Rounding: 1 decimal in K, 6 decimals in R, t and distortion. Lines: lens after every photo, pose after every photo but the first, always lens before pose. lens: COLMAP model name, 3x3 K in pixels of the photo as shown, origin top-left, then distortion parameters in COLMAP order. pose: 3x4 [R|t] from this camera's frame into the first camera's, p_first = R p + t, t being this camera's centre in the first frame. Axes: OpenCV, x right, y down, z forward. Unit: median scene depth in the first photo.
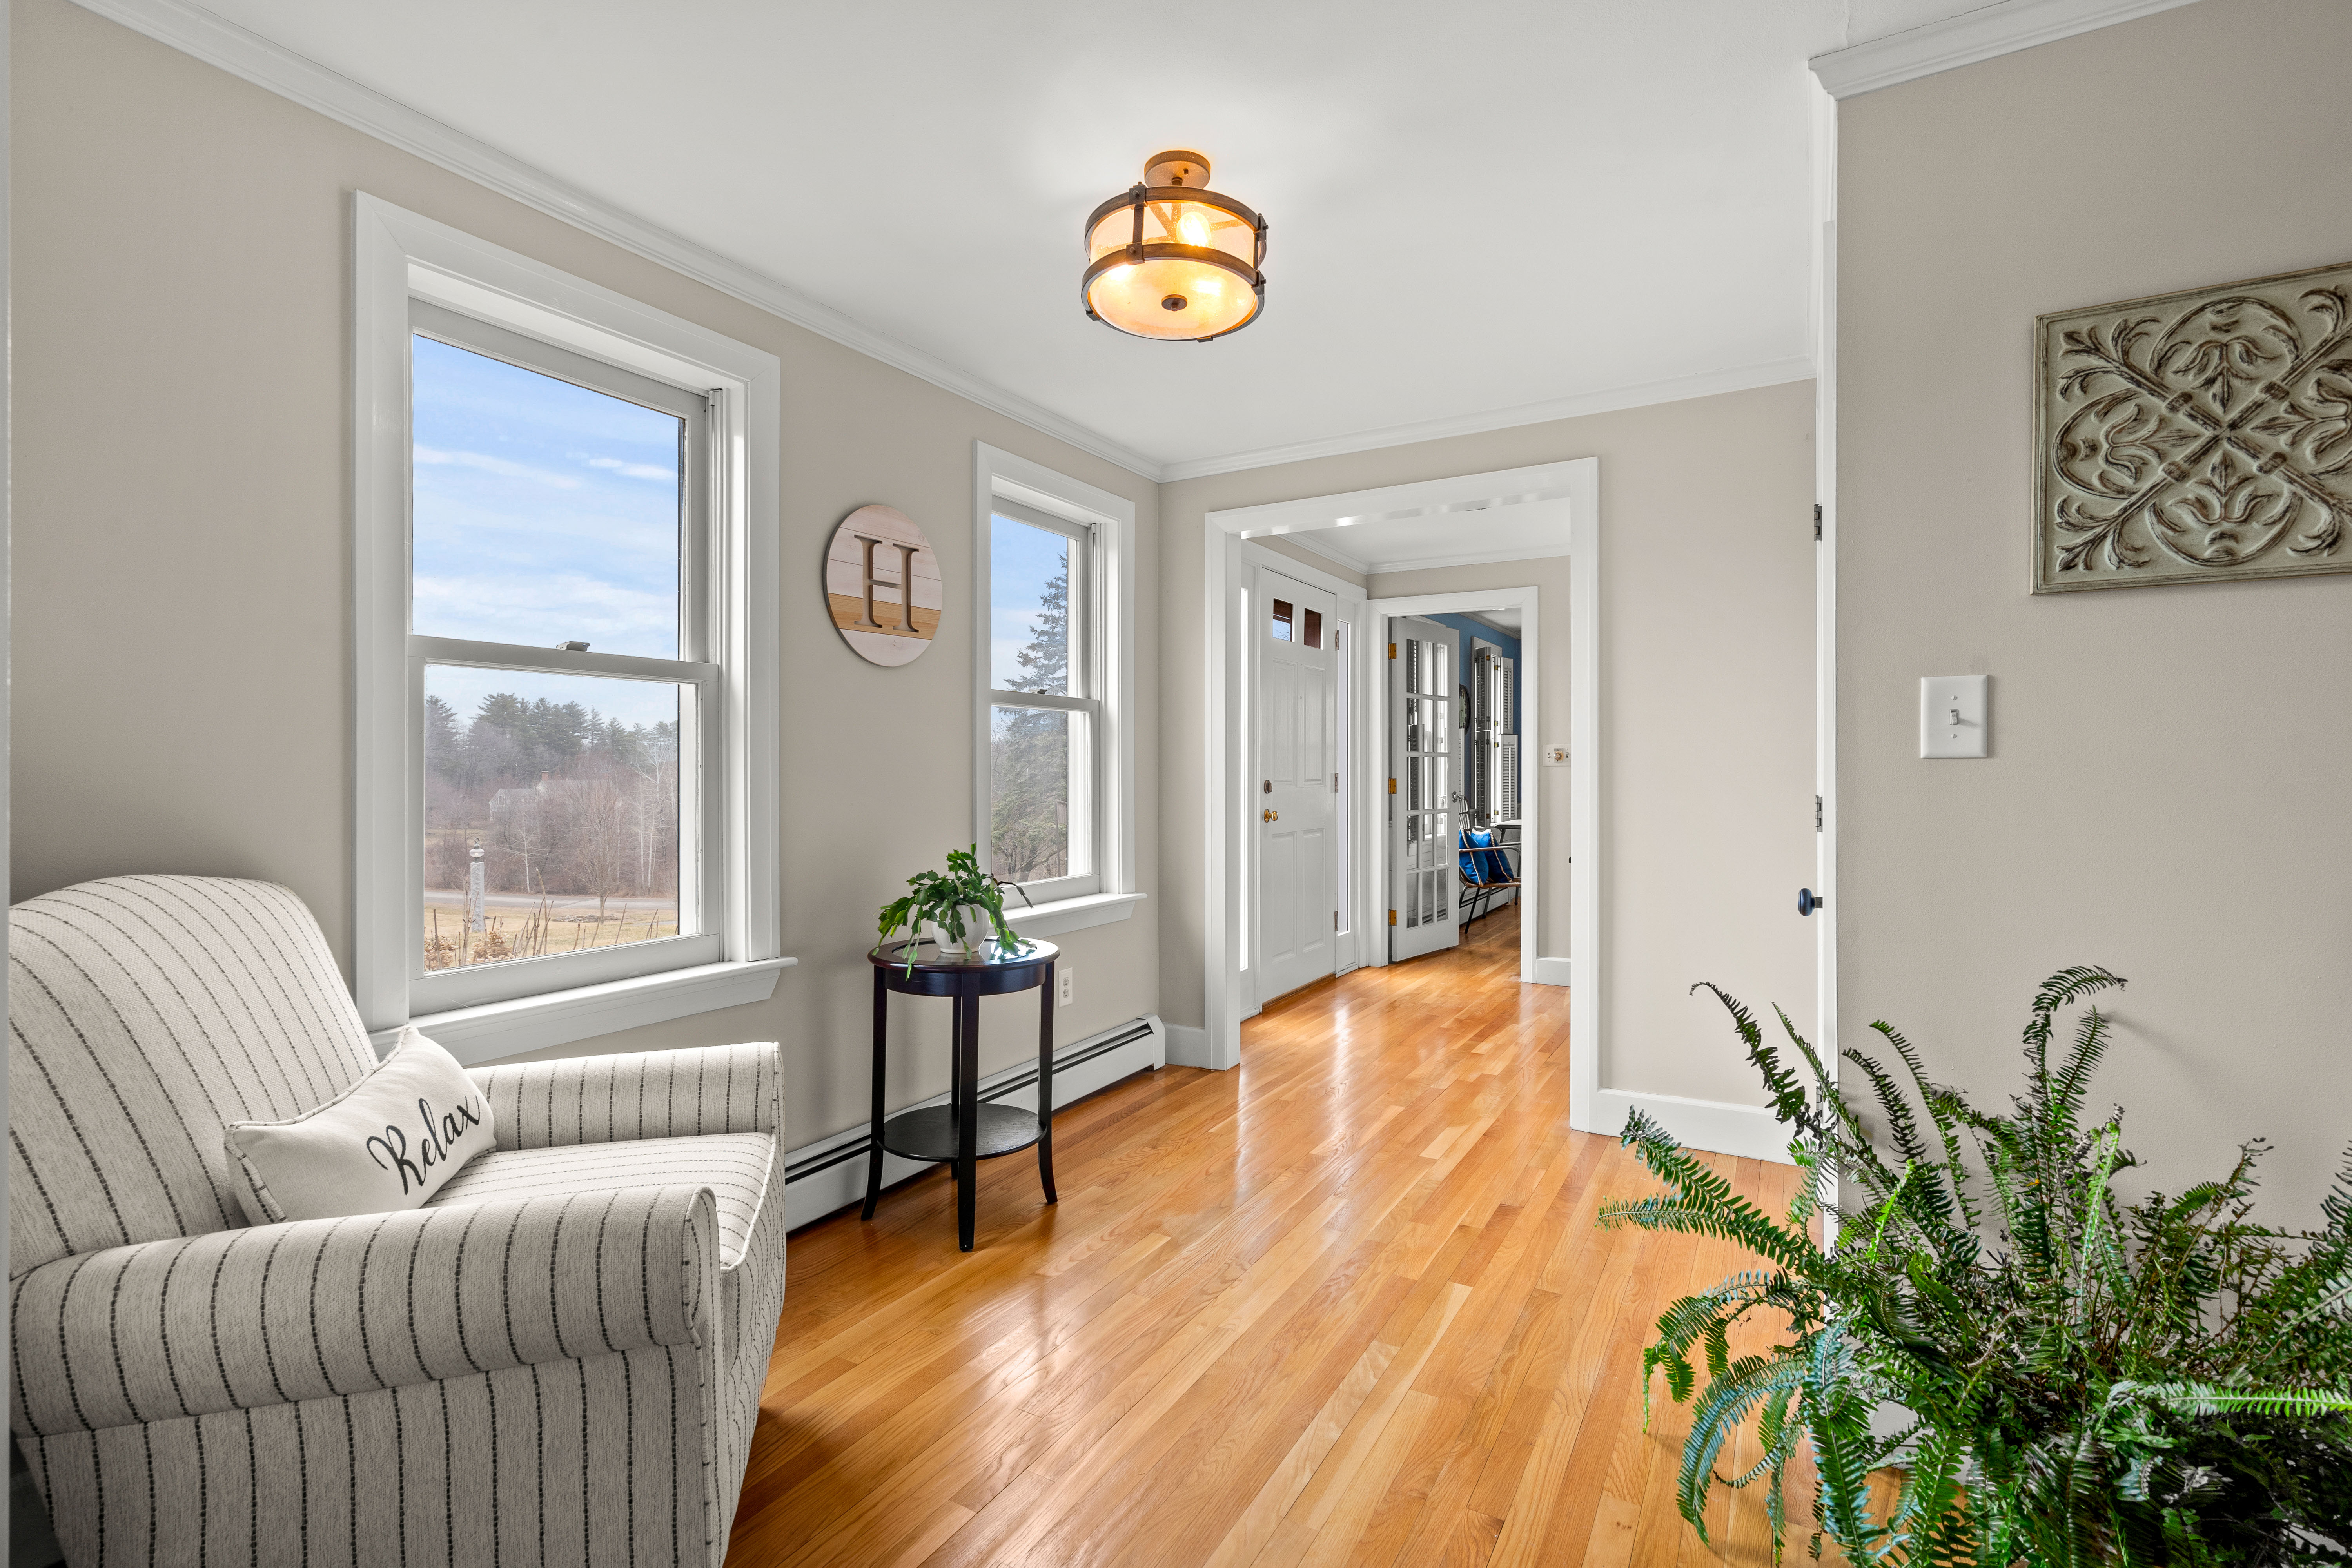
lens RADIAL K [[1073.4, 0, 1178.2], [0, 1073.4, 771.6], [0, 0, 1]] dist [-0.002265, -0.000064]
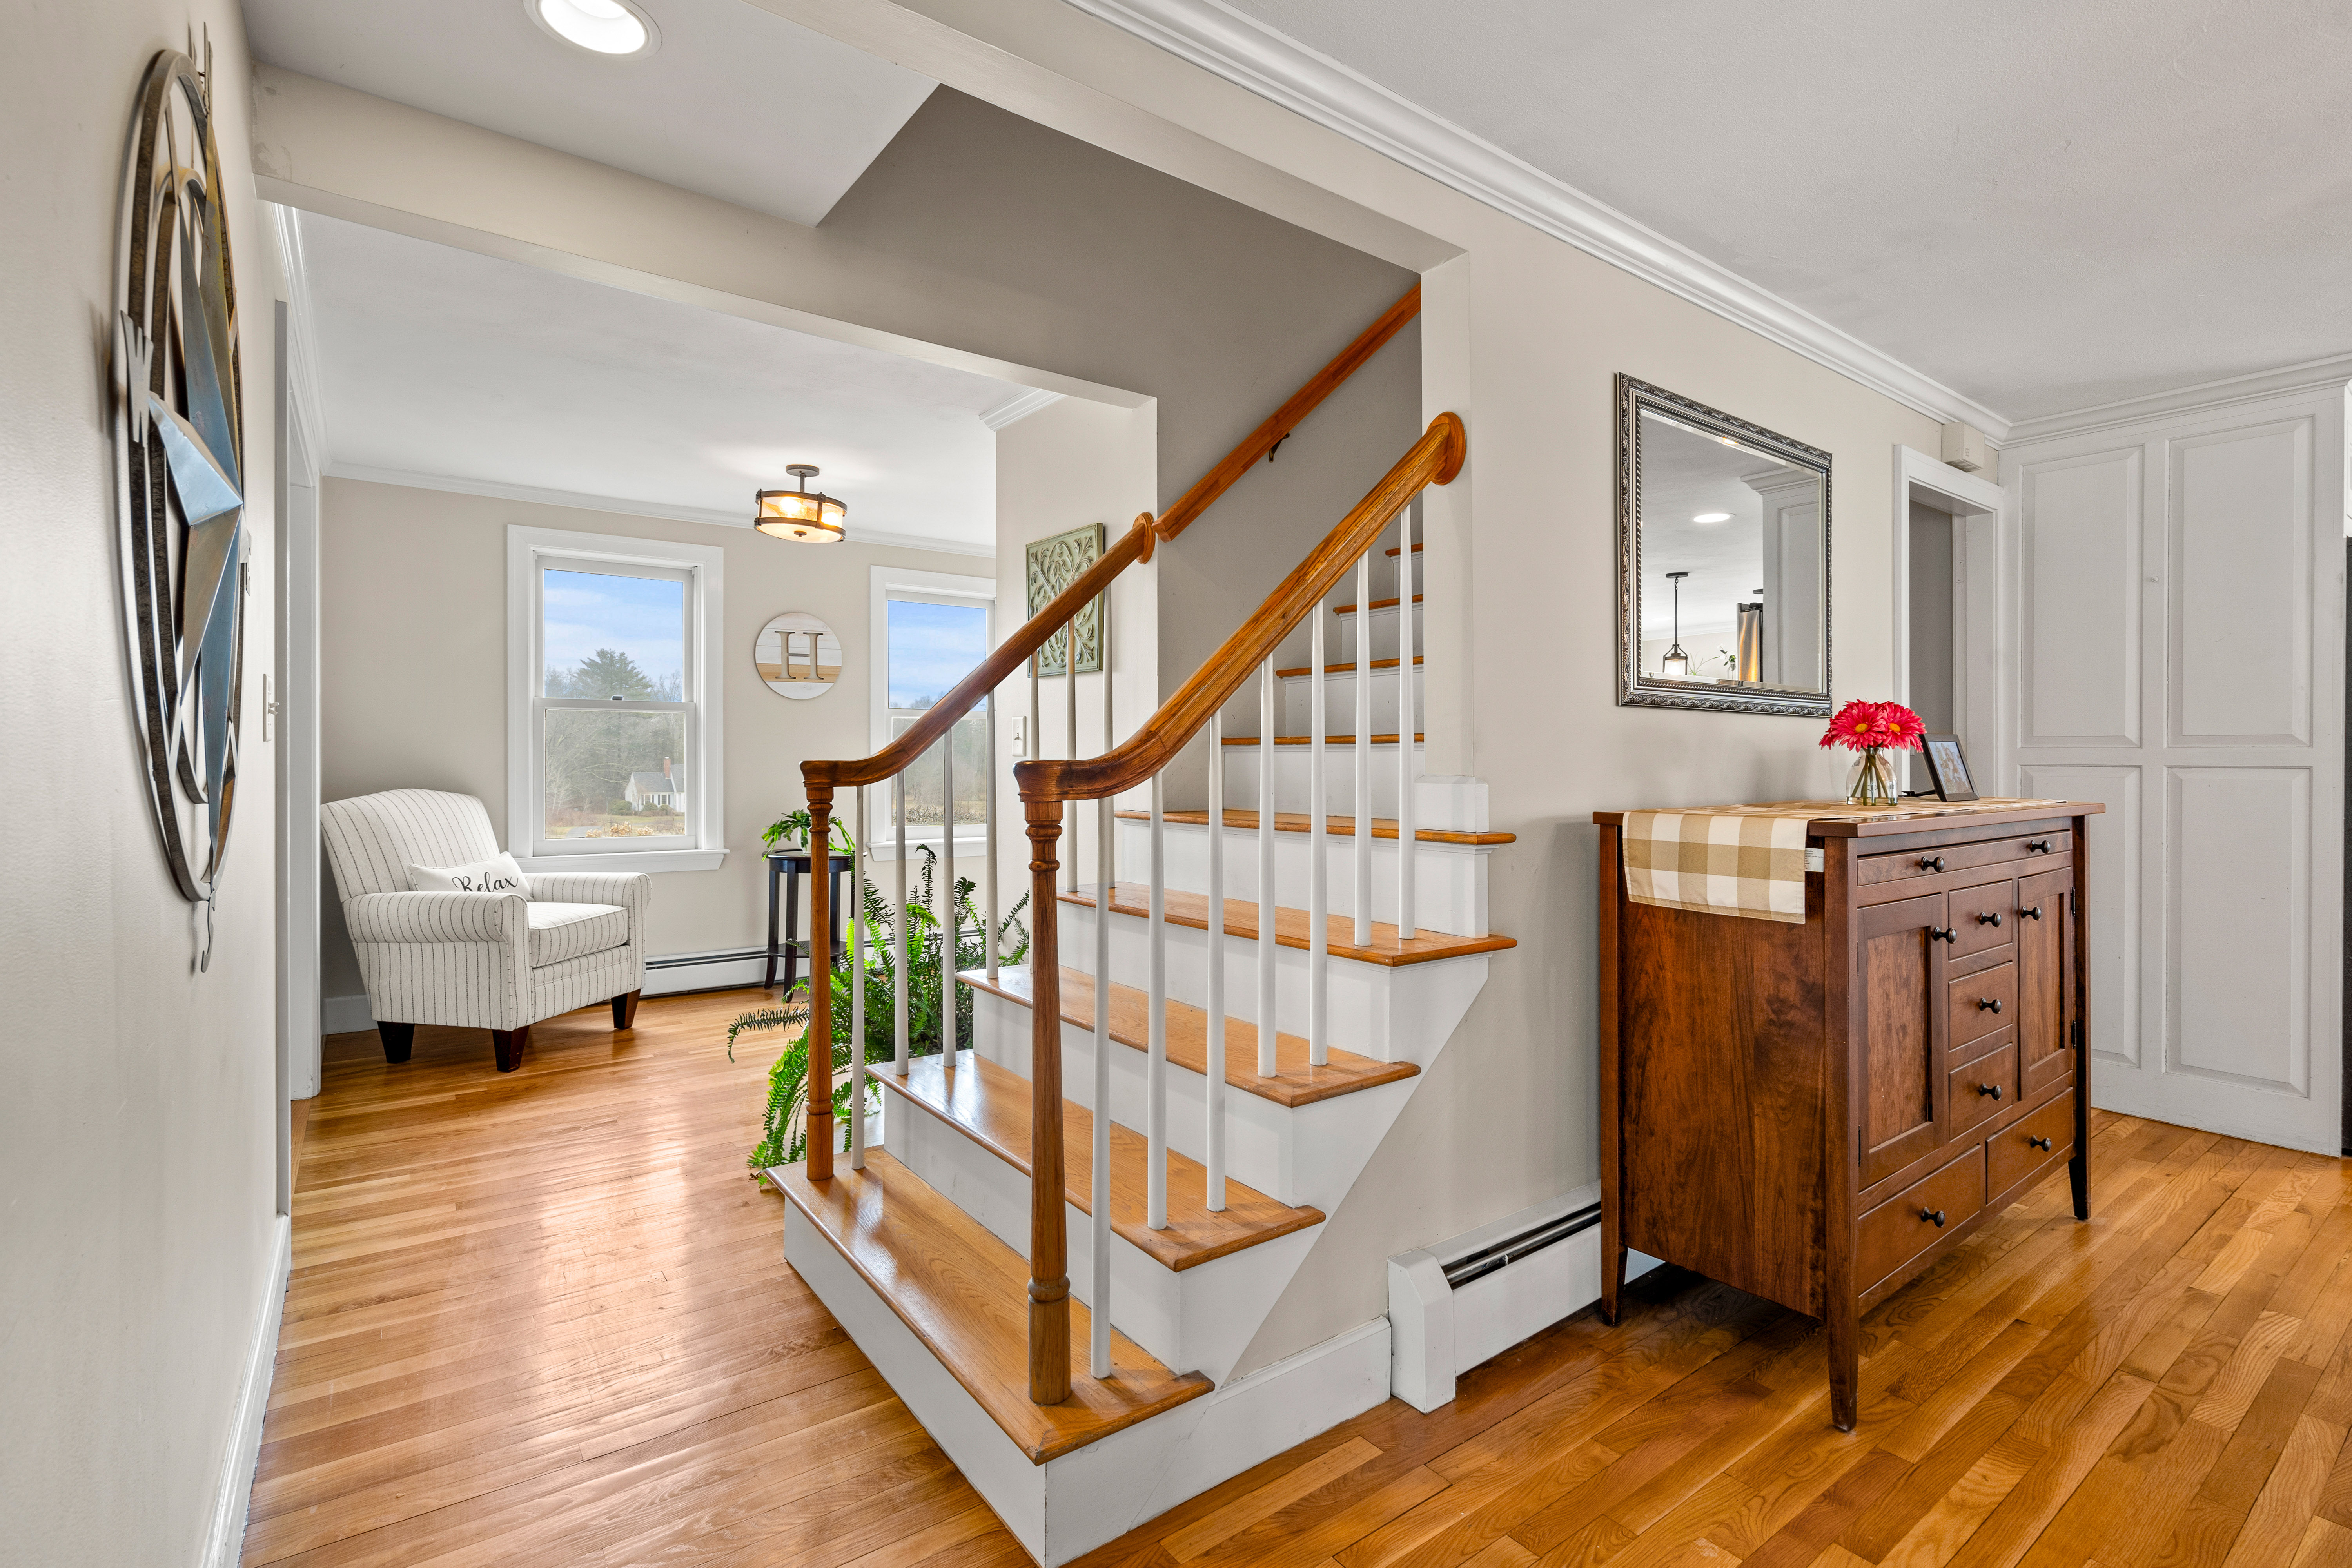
lens RADIAL K [[1073.4, 0, 1161.0], [0, 1073.4, 772.5], [0, 0, 1]] dist [-0.002265, -0.000064]
pose [[0.923326, 0.018471, -0.383572, 1.728638], [-0.015112, 0.999817, 0.011768, -0.009151], [0.383719, -0.005069, 0.923436, -0.778678]]
